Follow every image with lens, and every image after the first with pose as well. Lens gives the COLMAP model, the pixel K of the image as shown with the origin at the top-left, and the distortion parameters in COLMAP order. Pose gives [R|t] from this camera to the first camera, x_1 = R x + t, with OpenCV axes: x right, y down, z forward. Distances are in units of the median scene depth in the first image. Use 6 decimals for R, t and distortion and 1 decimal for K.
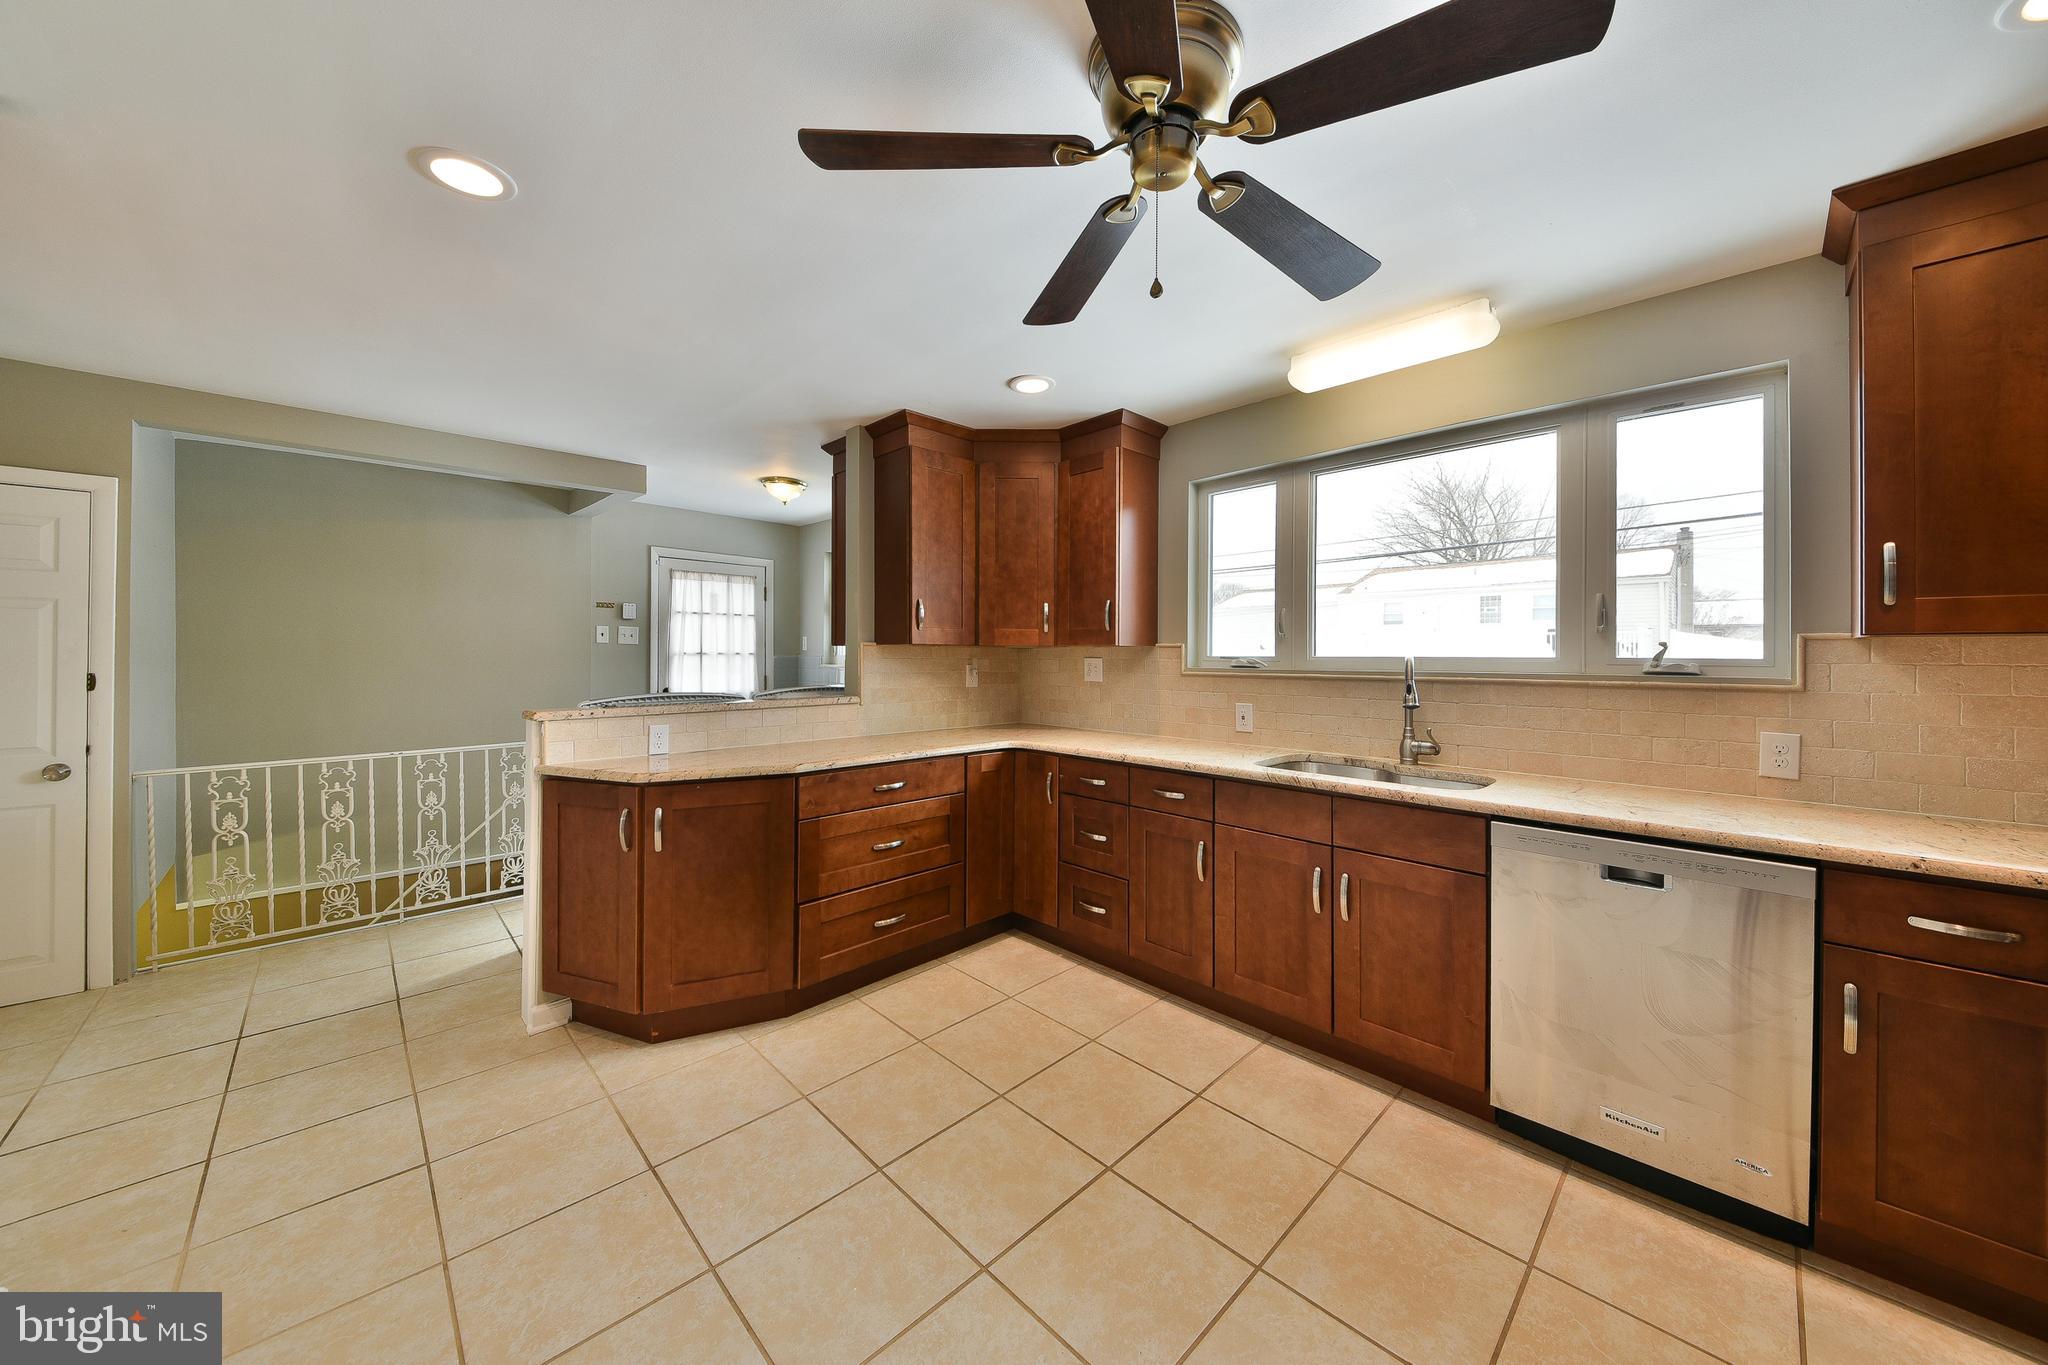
lens RADIAL K [[688.1, 0, 1041.5], [0, 688.1, 648.6], [0, 0, 1]] dist [0.001125, -0.004704]
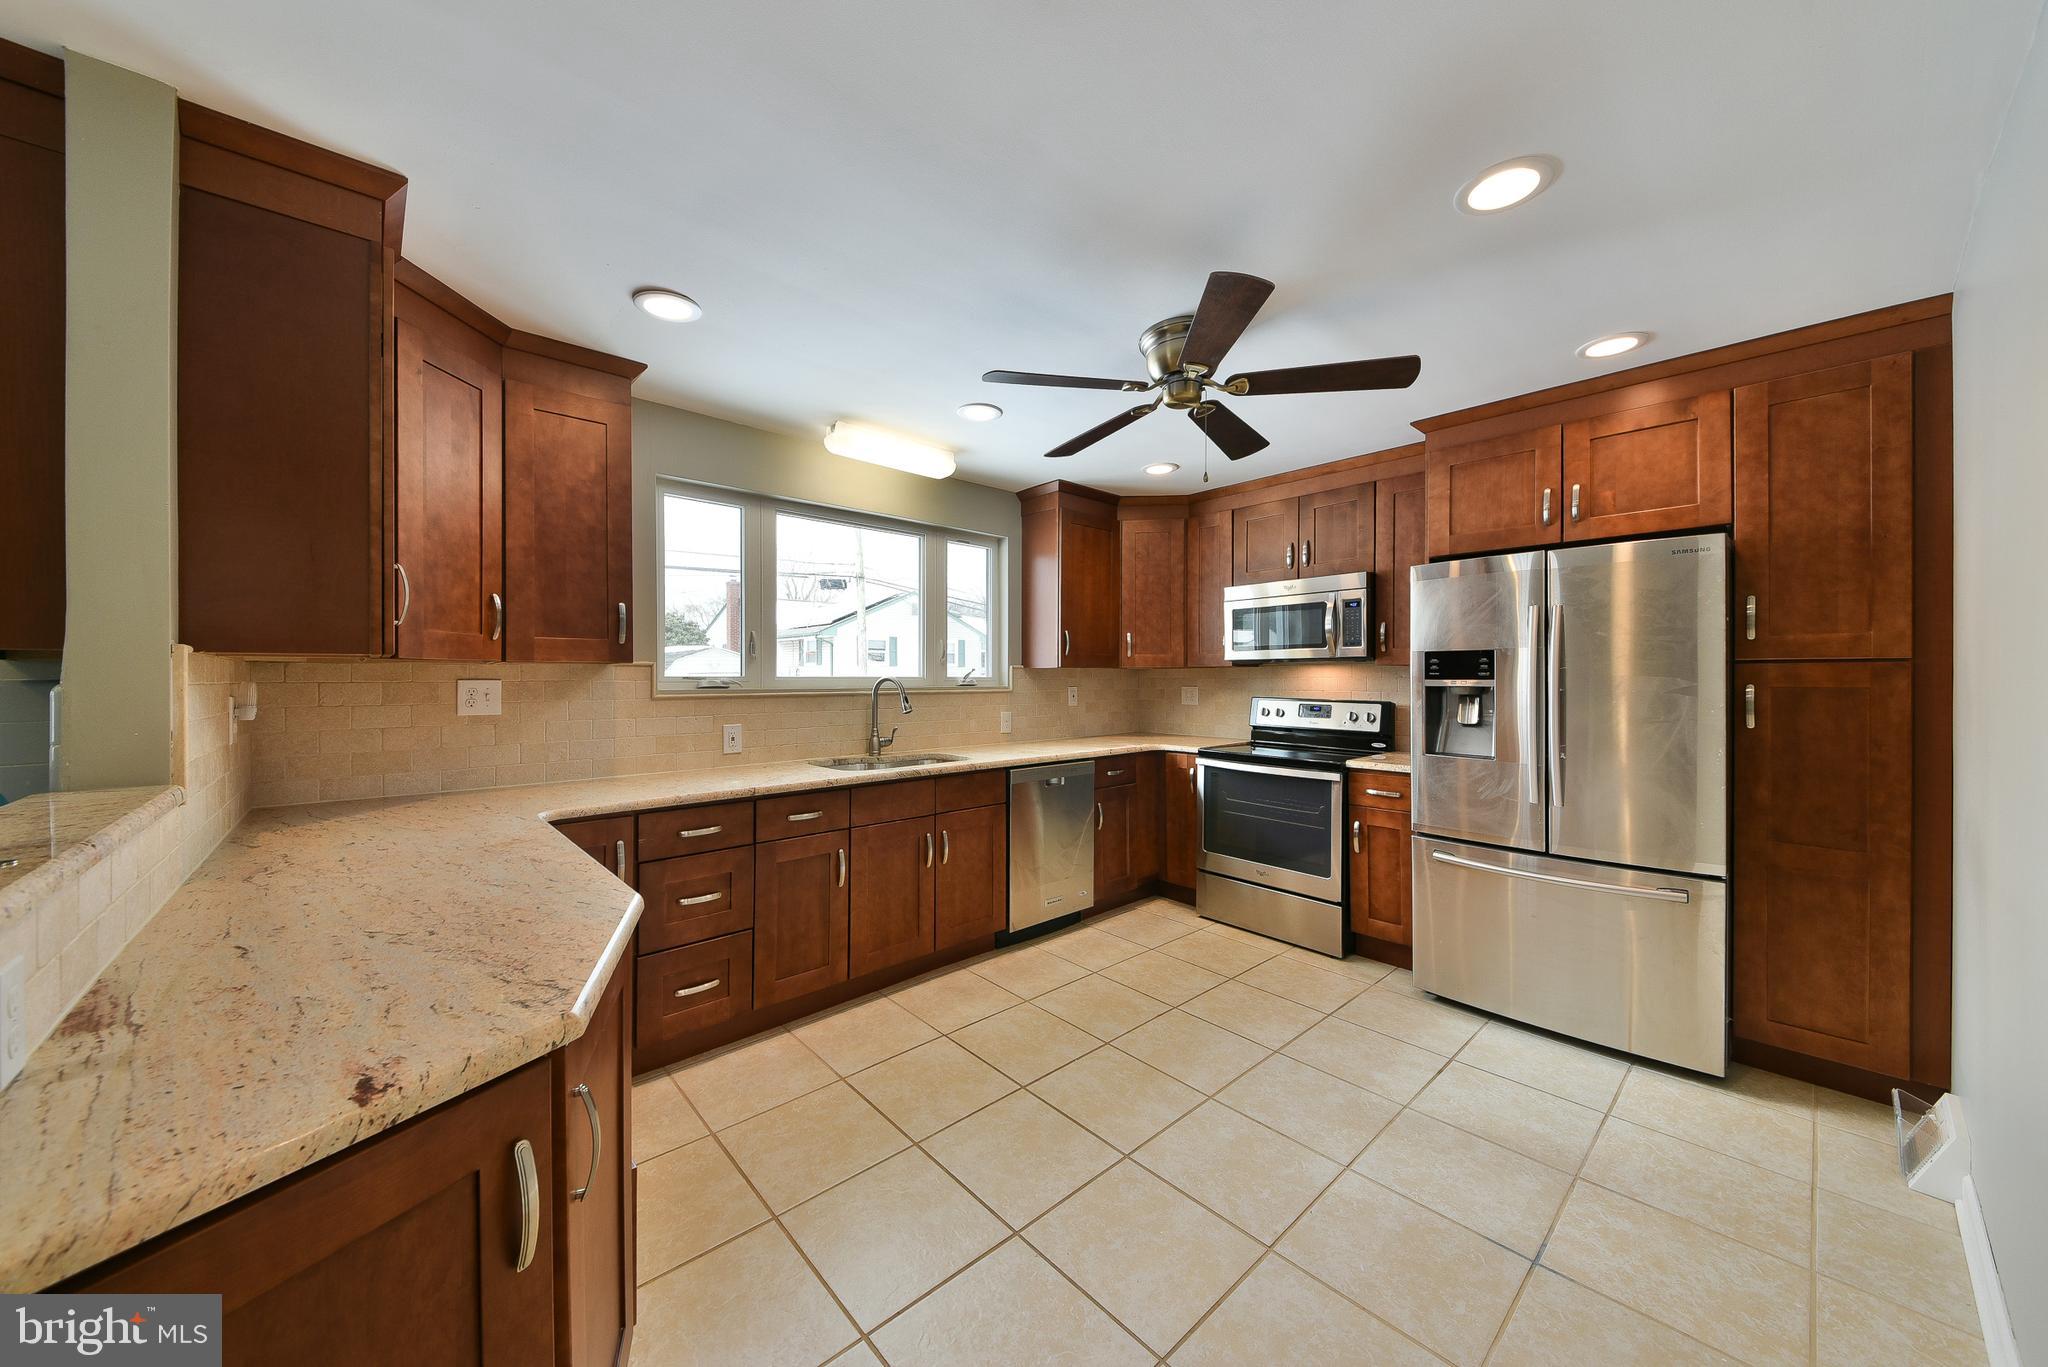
lens RADIAL K [[699.8, 0, 987.1], [0, 699.8, 672.3], [0, 0, 1]] dist [0.030988, -0.015618]
pose [[0.076641, 0.001459, 0.997058, -0.683060], [-0.009712, 0.999953, -0.000716, 0.001536], [-0.997011, -0.009629, 0.076652, 0.559358]]
